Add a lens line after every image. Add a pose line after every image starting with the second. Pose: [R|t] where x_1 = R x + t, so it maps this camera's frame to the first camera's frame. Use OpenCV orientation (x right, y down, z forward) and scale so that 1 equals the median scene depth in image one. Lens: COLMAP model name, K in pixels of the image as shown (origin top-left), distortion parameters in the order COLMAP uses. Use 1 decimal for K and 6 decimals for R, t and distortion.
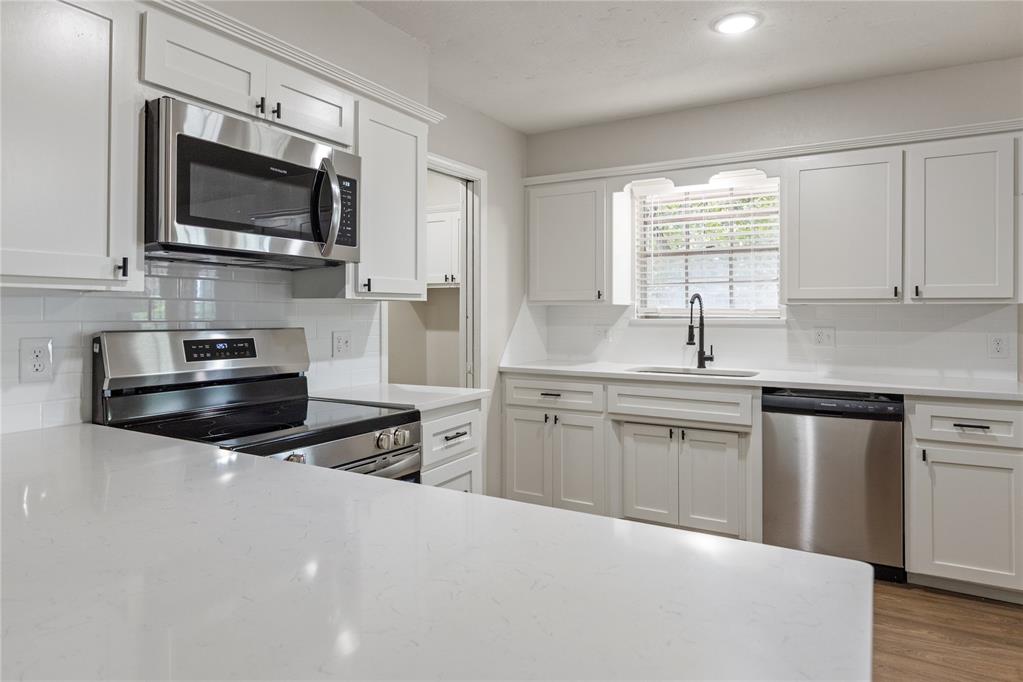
lens RADIAL K [[623.4, 0, 514.5], [0, 623.4, 331.5], [0, 0, 1]] dist [-0.002727, 0.002286]
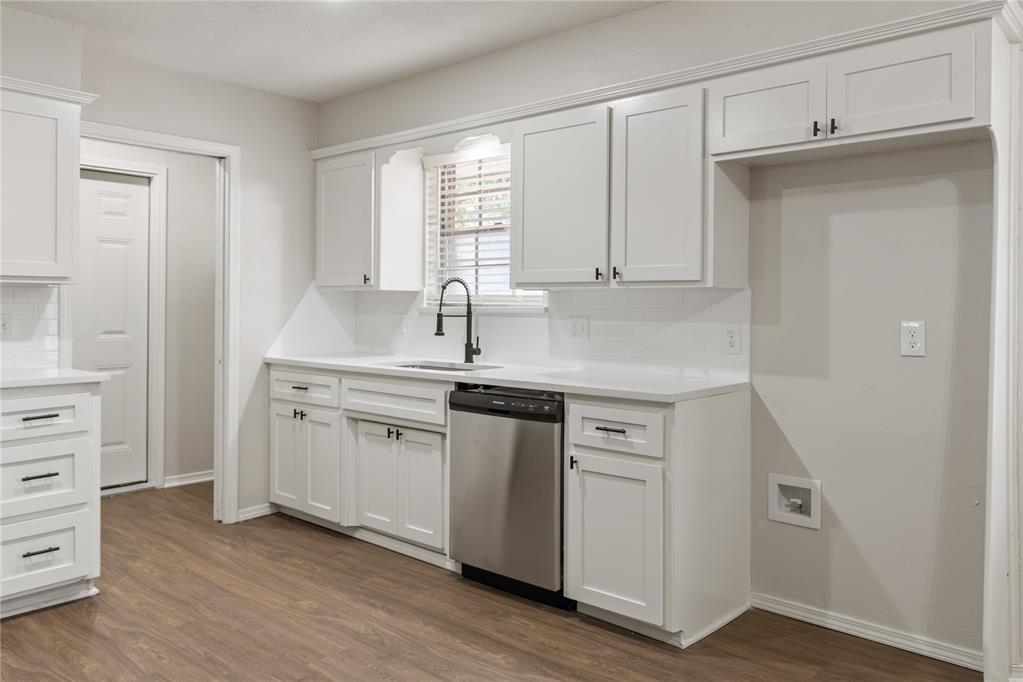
lens RADIAL K [[768.9, 0, 511.7], [0, 768.9, 332.5], [0, 0, 1]] dist [0.006013, 0.006820]
pose [[0.980215, 0.011980, -0.197575, 0.609493], [-0.011117, 0.999923, 0.005473, 0.010283], [0.197626, -0.003168, 0.980272, -0.049104]]
